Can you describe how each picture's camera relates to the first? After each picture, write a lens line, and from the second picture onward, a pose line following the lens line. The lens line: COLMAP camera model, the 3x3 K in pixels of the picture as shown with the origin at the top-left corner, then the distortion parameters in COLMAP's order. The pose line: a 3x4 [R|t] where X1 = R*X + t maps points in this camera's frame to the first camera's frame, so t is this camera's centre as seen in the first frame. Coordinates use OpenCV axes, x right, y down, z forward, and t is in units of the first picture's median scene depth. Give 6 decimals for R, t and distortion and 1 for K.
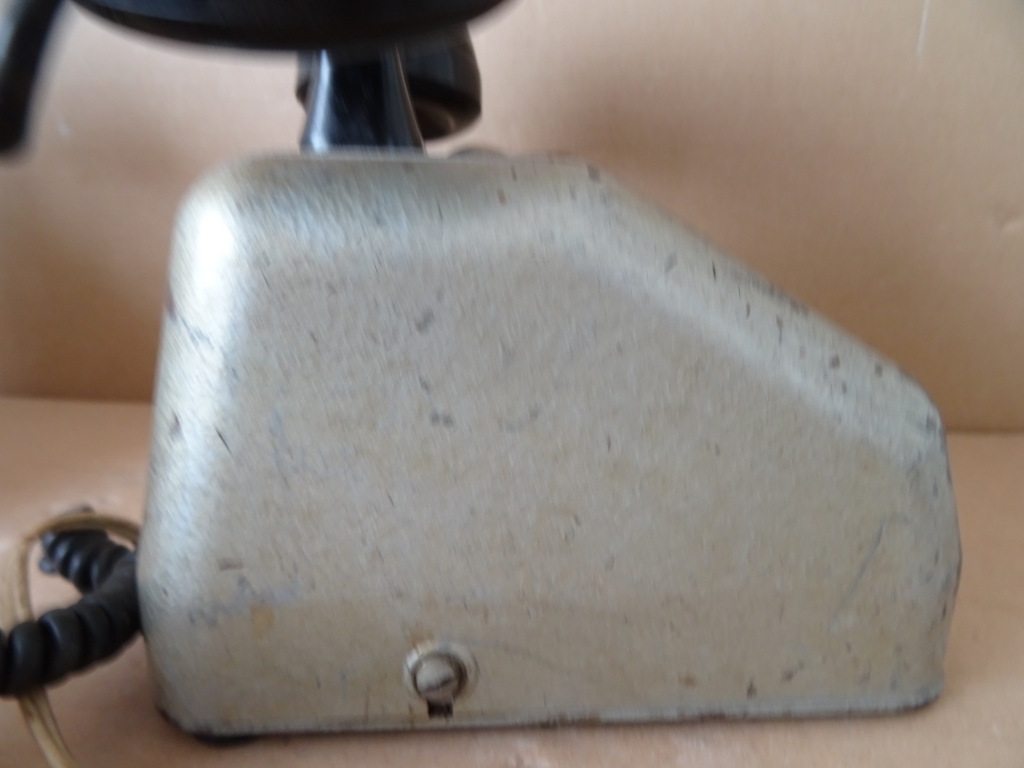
lens RADIAL K [[724.5, 0, 514.3], [0, 724.5, 382.1], [0, 0, 1]] dist [0.003303, -0.028385]
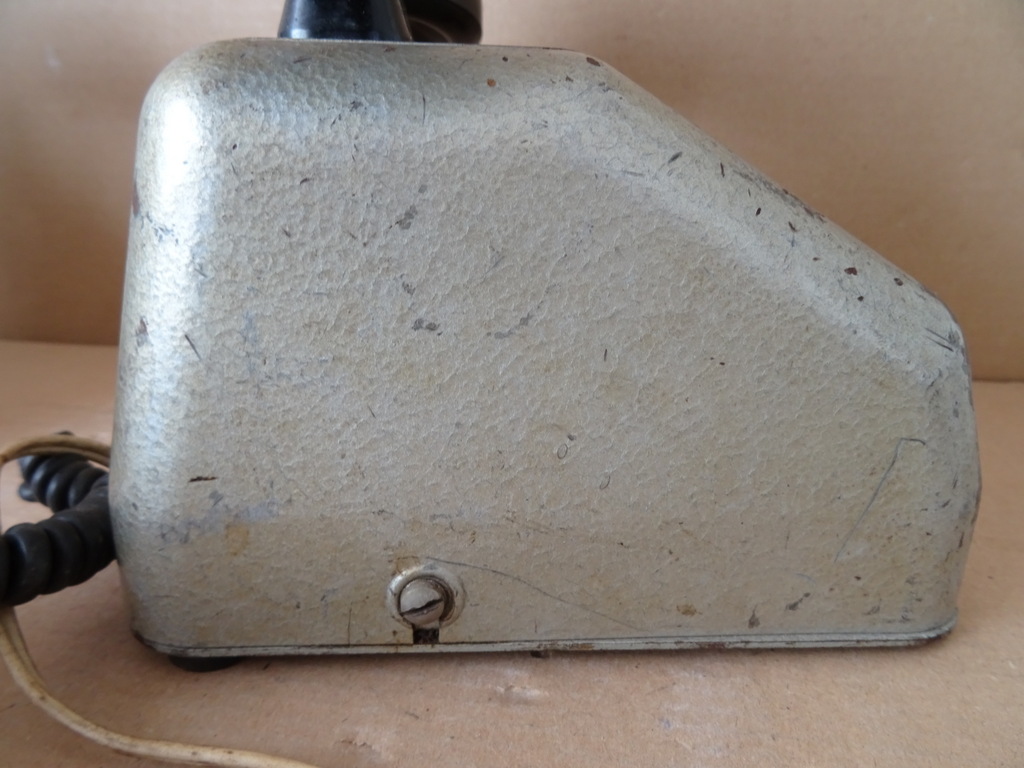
lens RADIAL K [[724.5, 0, 514.3], [0, 724.5, 382.1], [0, 0, 1]] dist [0.003303, -0.028385]
pose [[0.999860, 0.007917, -0.014723, 0.027255], [-0.007257, 0.998992, 0.044299, 0.079090], [0.015059, -0.044186, 0.998910, 0.064129]]
